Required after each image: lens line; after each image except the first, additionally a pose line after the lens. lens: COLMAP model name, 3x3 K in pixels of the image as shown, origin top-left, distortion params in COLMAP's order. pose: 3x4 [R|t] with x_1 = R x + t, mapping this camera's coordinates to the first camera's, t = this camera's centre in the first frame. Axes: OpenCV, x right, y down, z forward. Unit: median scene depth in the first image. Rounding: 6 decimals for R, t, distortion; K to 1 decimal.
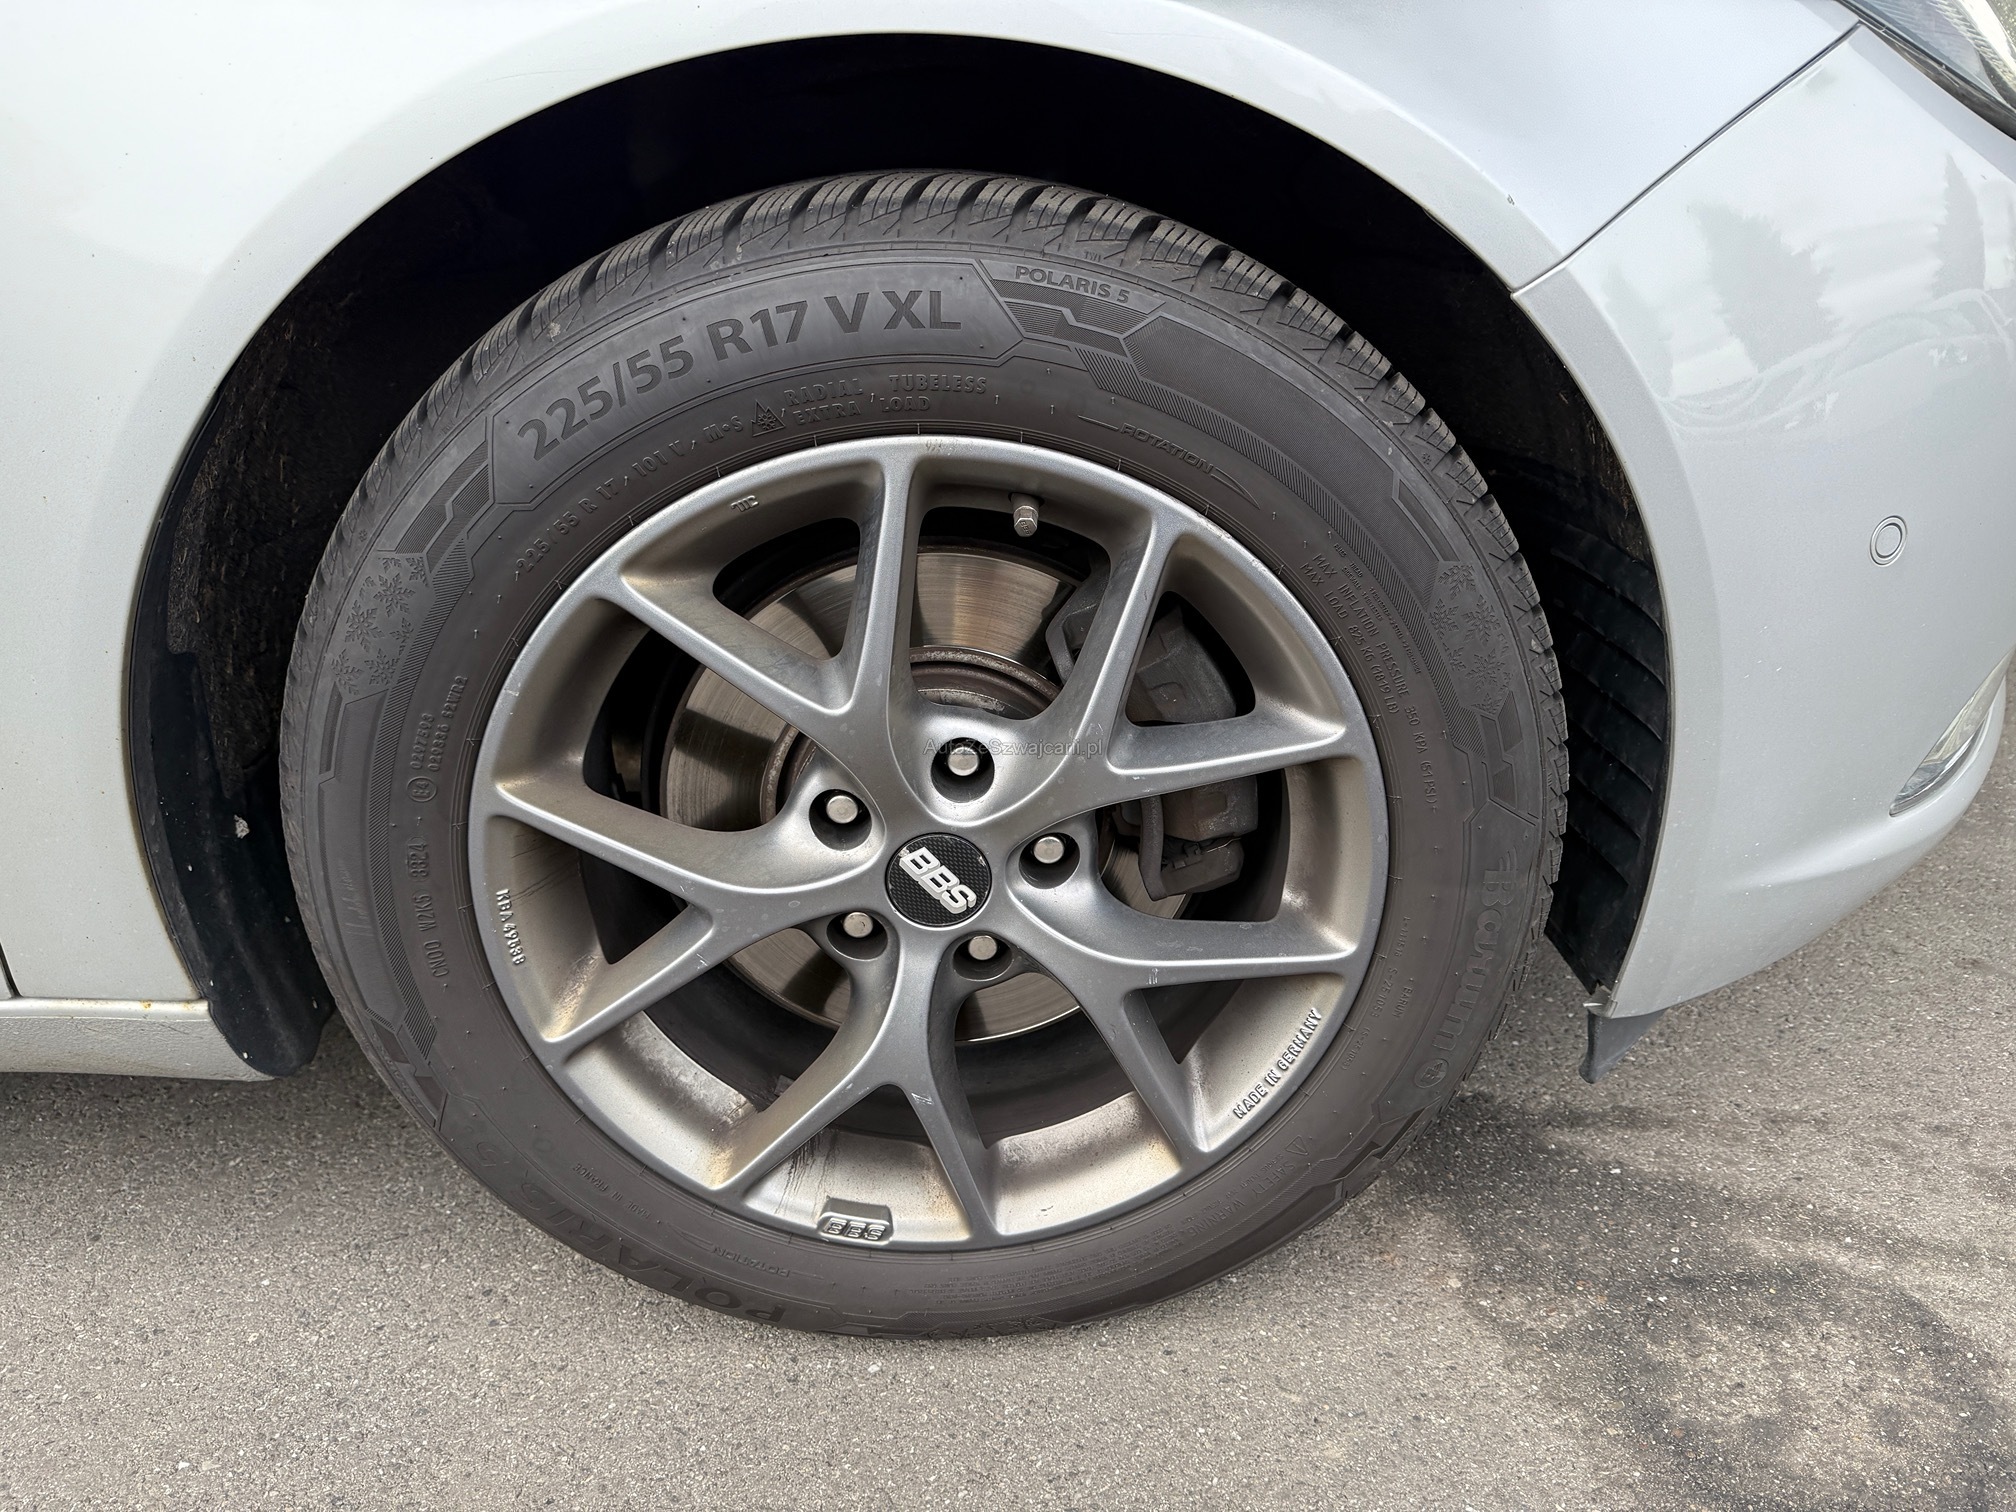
lens RADIAL K [[1417.8, 0, 1008.0], [0, 1417.8, 756.0], [0, 0, 1]] dist [0.043357, -0.032718]
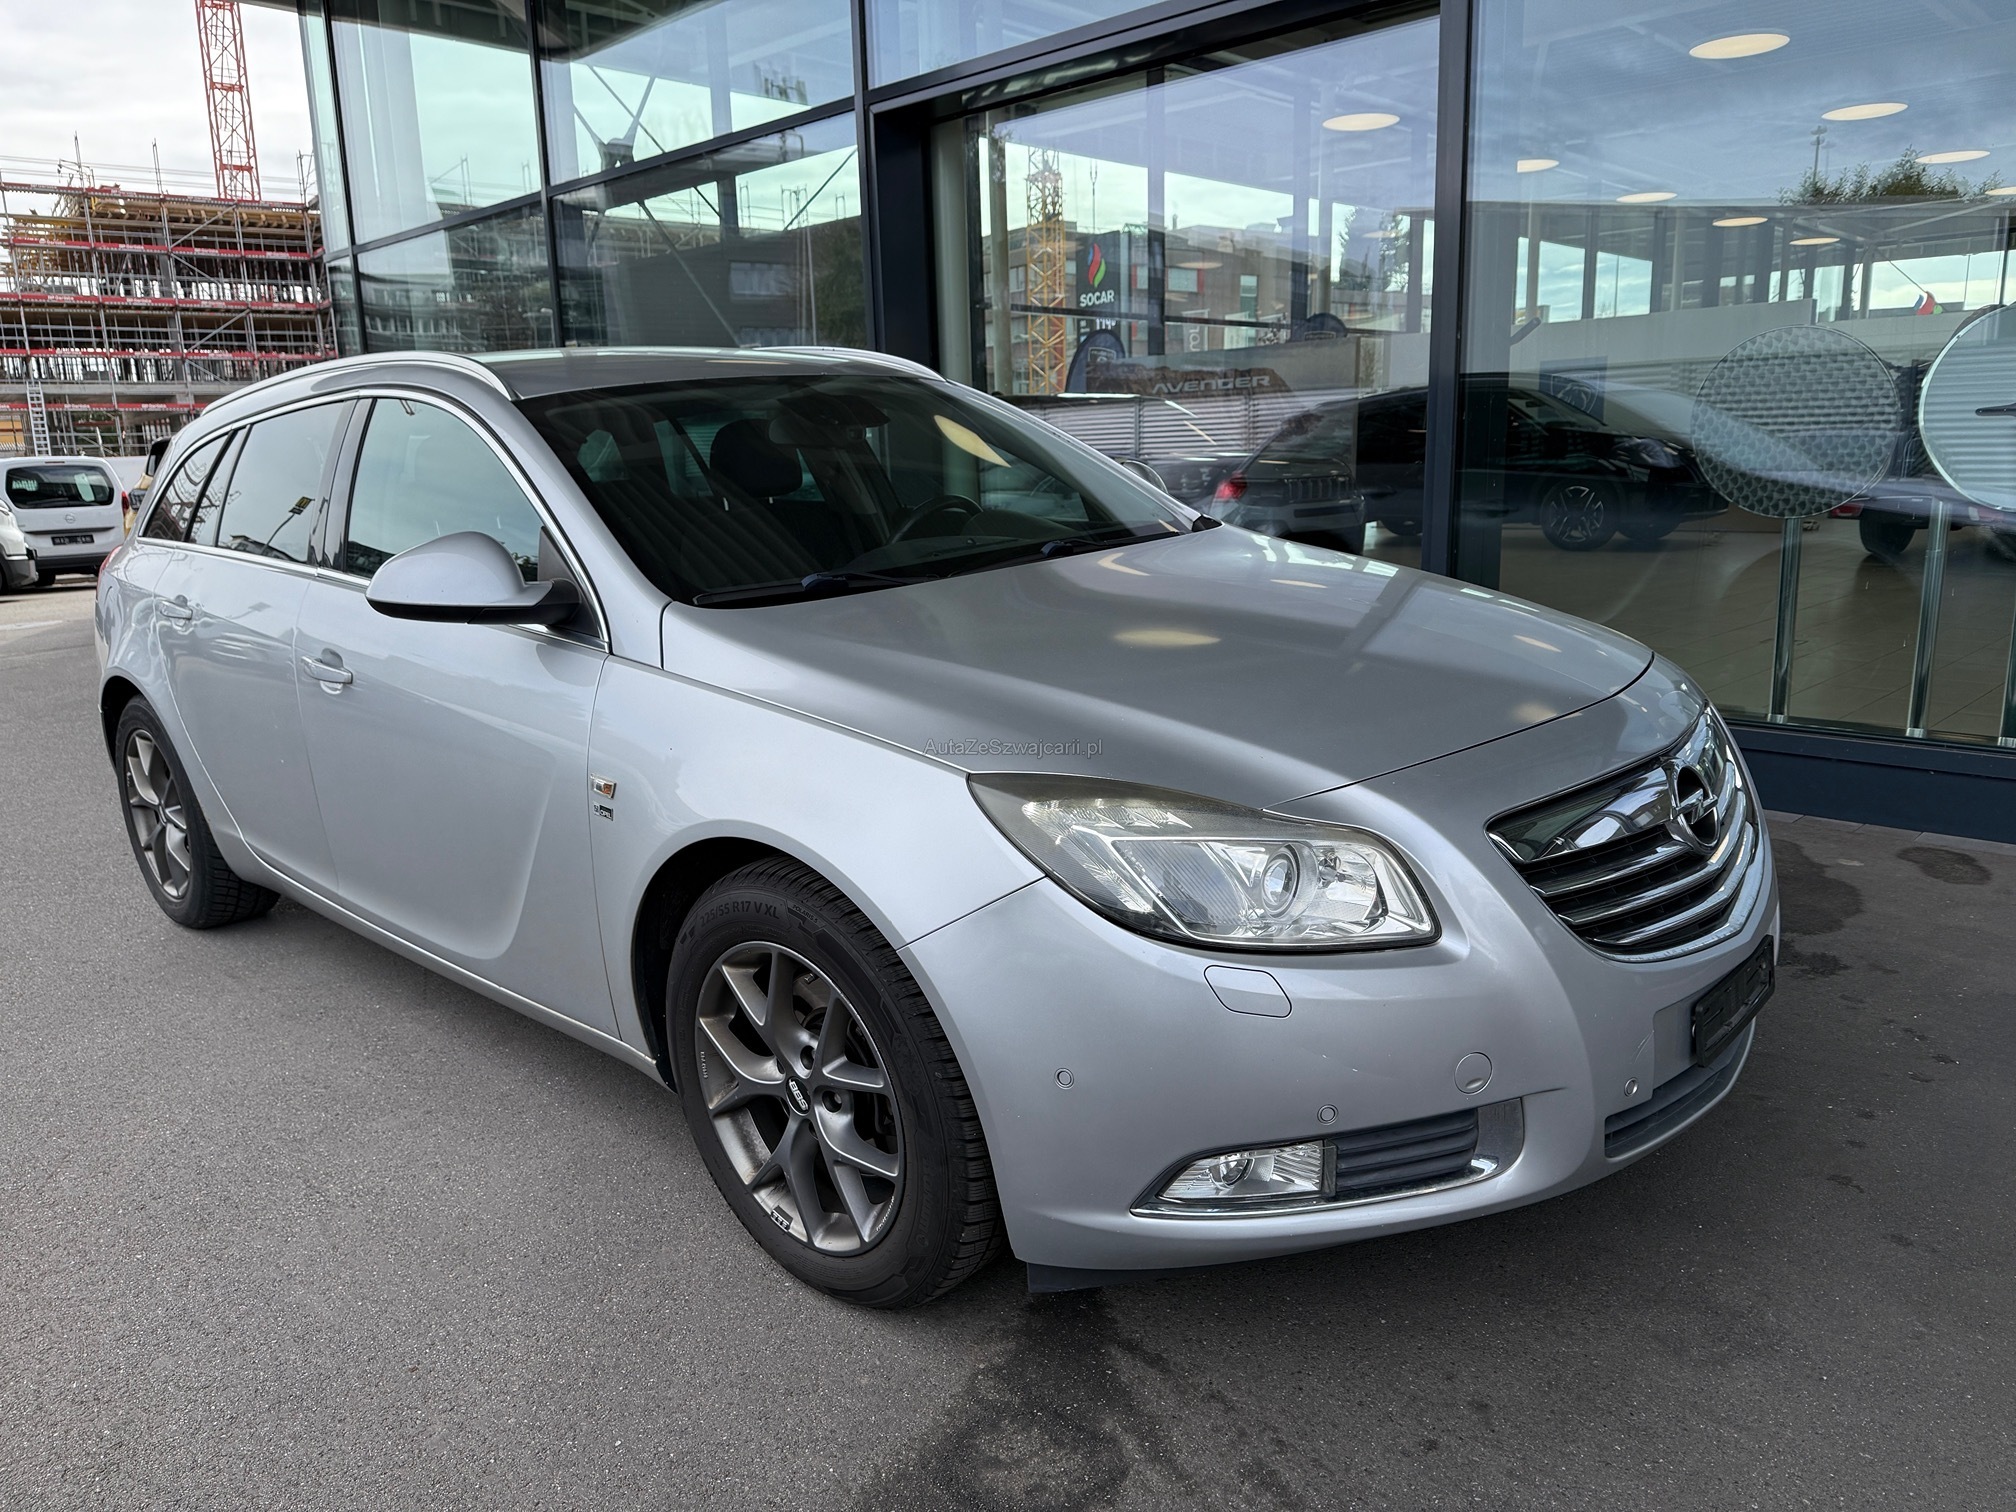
lens RADIAL K [[1417.8, 0, 1008.0], [0, 1417.8, 756.0], [0, 0, 1]] dist [0.043357, -0.032718]
pose [[0.704563, 0.148833, -0.693859, 1.902726], [-0.236466, 0.971119, -0.031808, -0.517706], [0.669085, 0.186485, 0.719408, -0.765316]]
